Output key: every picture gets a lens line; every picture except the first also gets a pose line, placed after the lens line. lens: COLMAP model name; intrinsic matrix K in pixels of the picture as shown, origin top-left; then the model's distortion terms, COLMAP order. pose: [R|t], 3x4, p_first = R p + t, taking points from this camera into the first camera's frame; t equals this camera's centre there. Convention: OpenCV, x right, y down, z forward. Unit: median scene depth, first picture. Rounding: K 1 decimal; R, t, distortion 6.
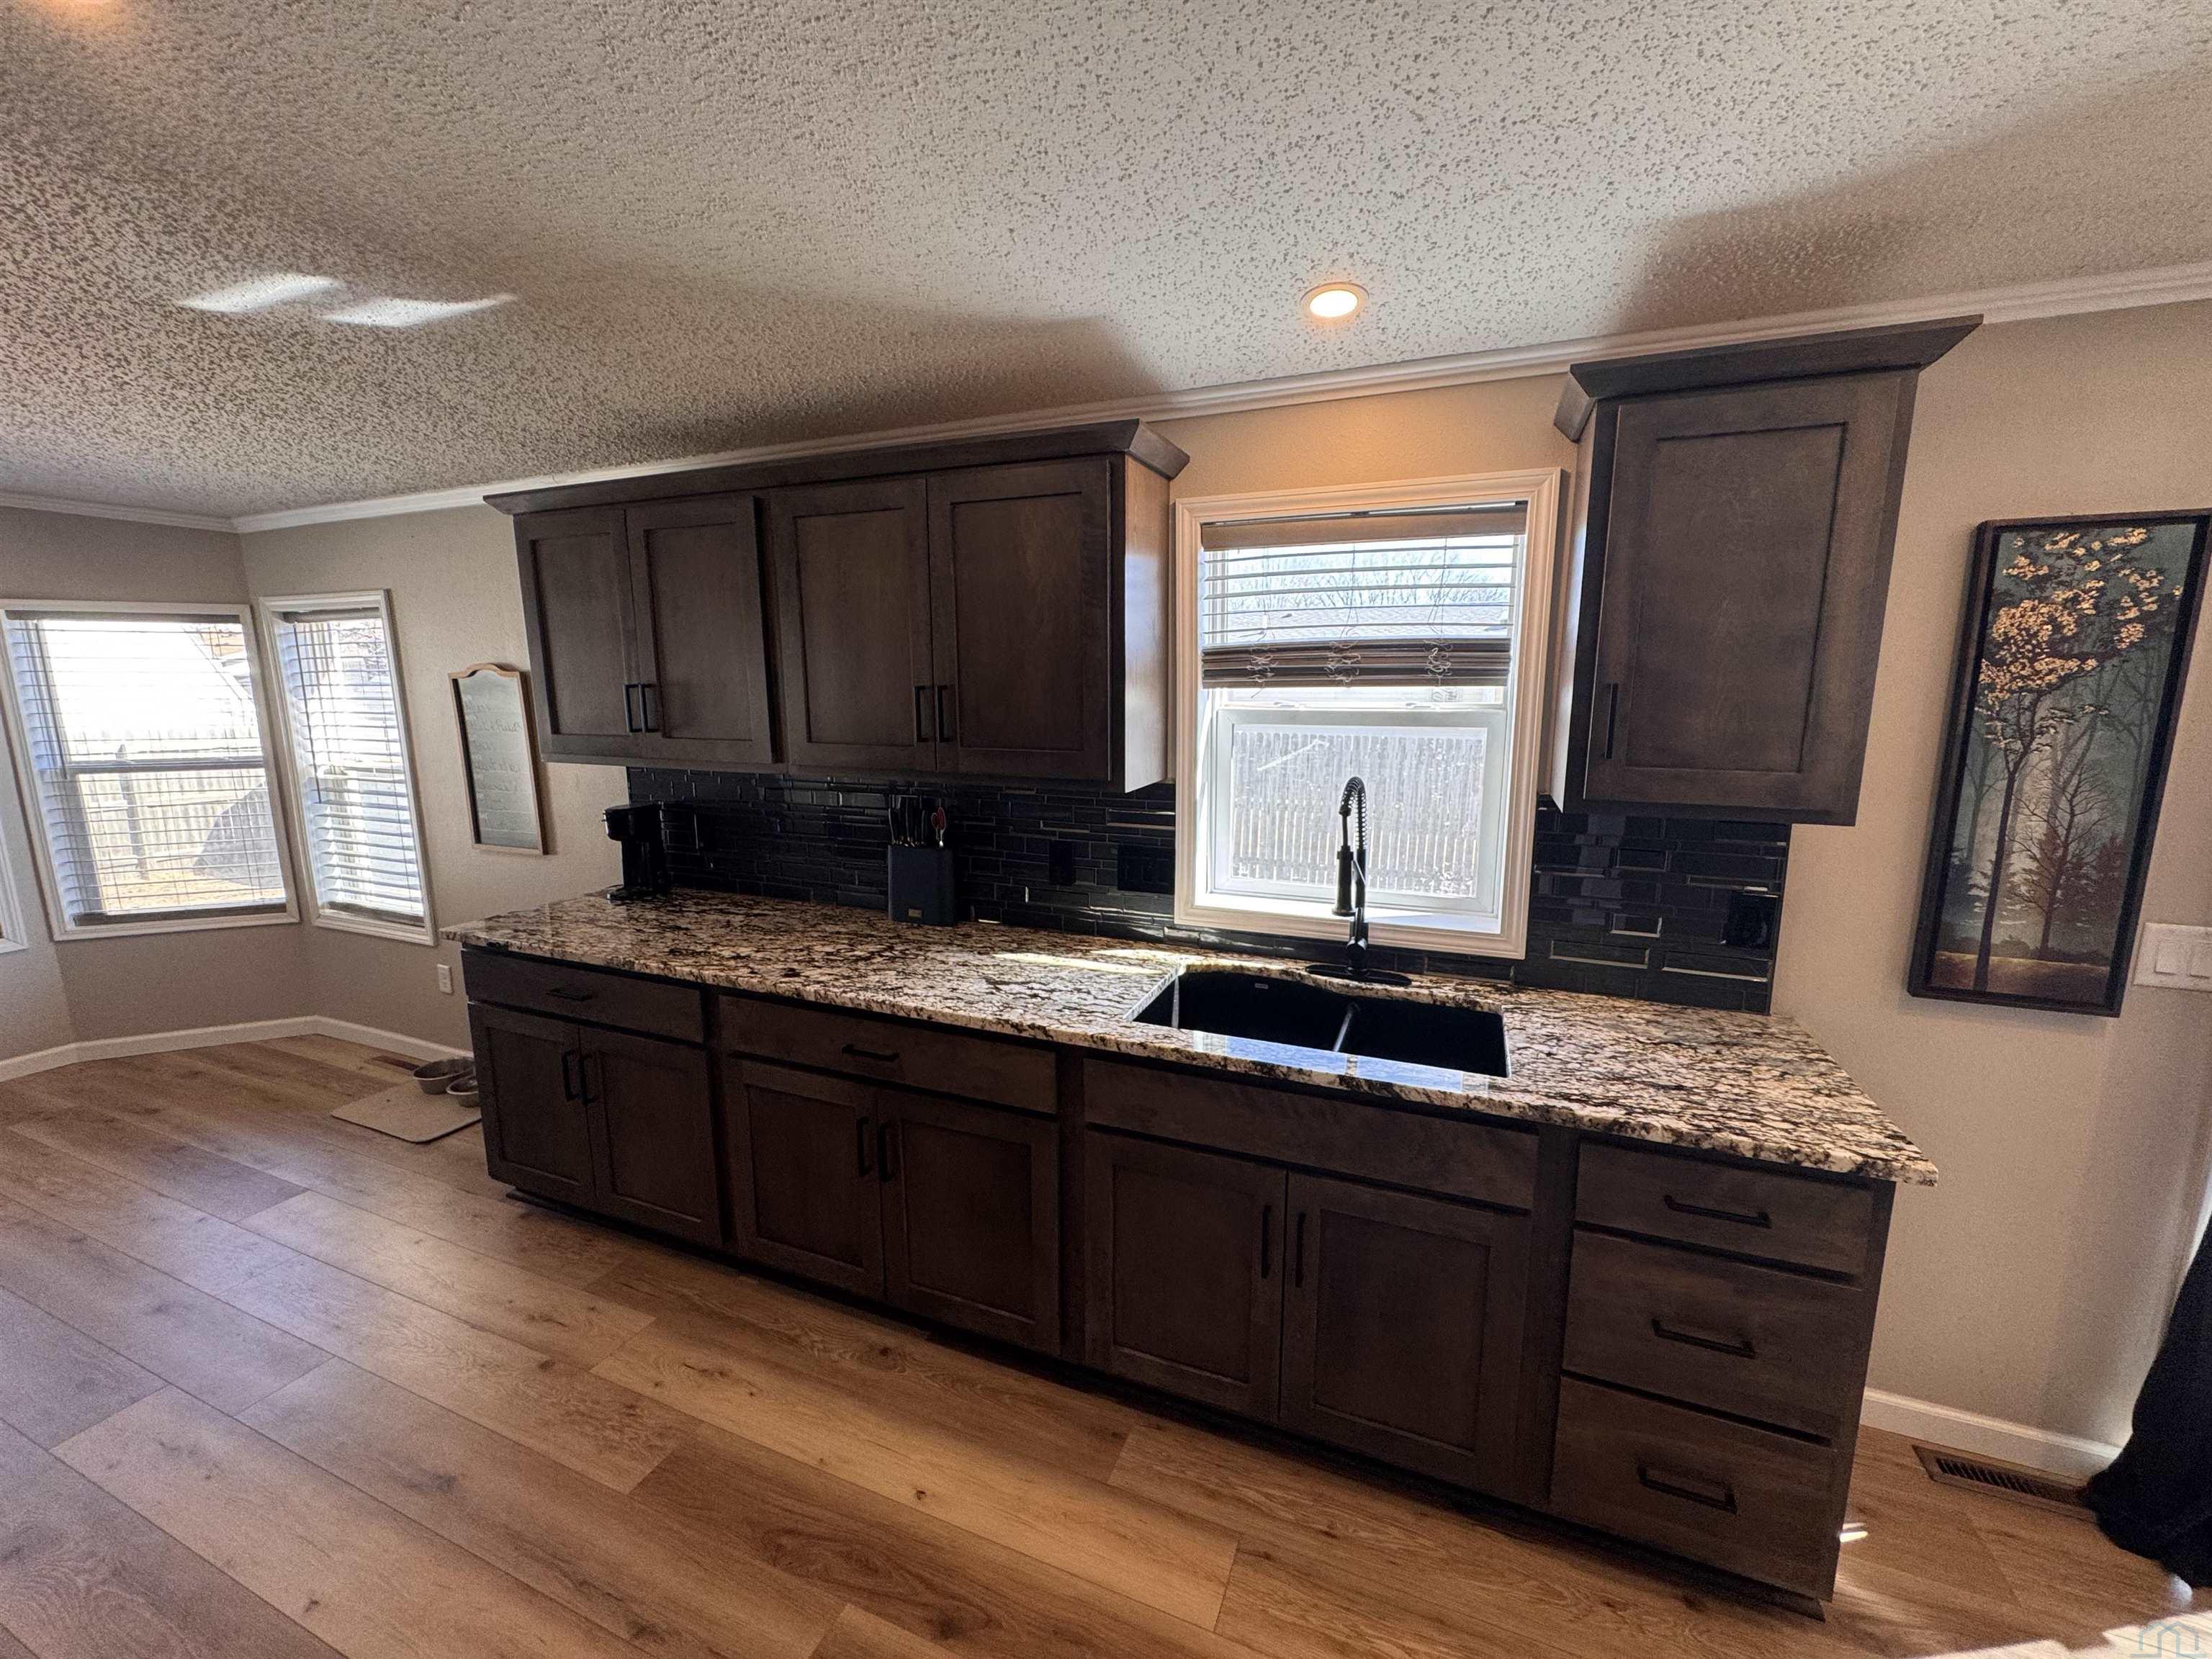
lens RADIAL K [[885.0, 0, 1104.7], [0, 885.0, 829.6], [0, 0, 1]] dist [0.001986, 0.000189]
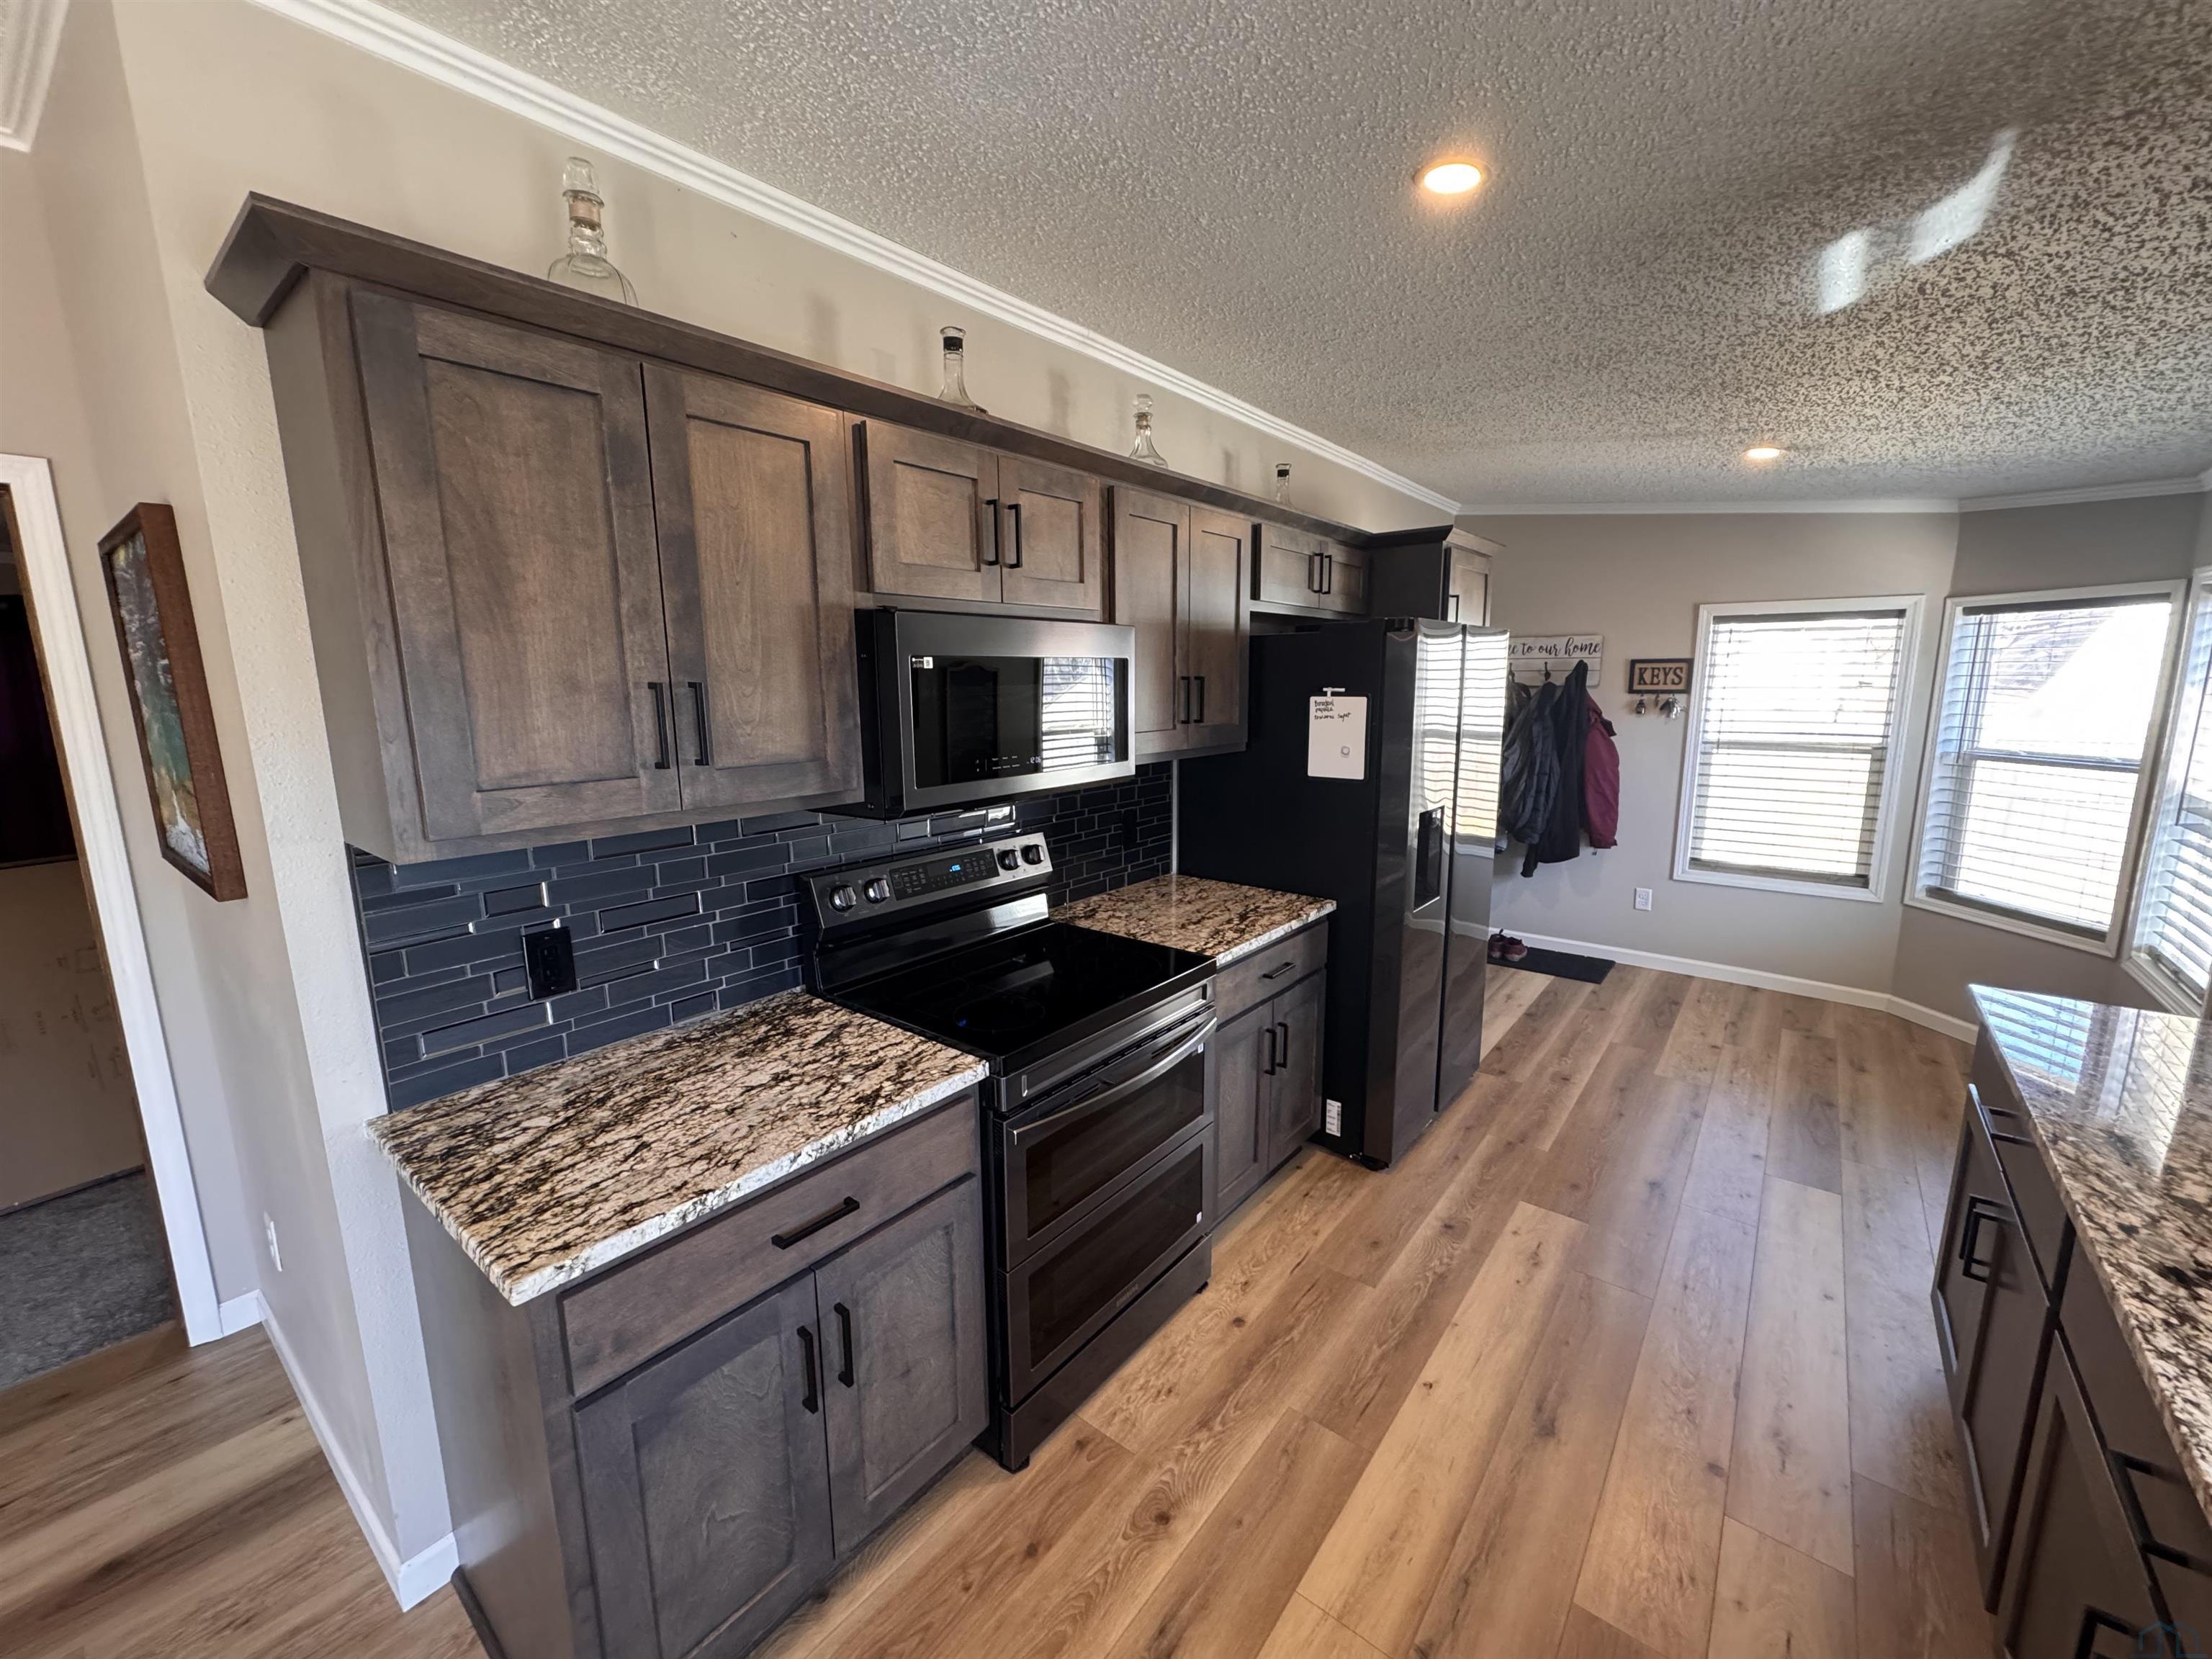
lens RADIAL K [[885.0, 0, 1109.4], [0, 885.0, 829.4], [0, 0, 1]] dist [0.001986, 0.000189]
pose [[-0.277852, 0.170521, -0.945368, 0.152414], [-0.155367, 0.963185, 0.219398, -0.058820], [0.947976, 0.207839, -0.241130, 0.320536]]
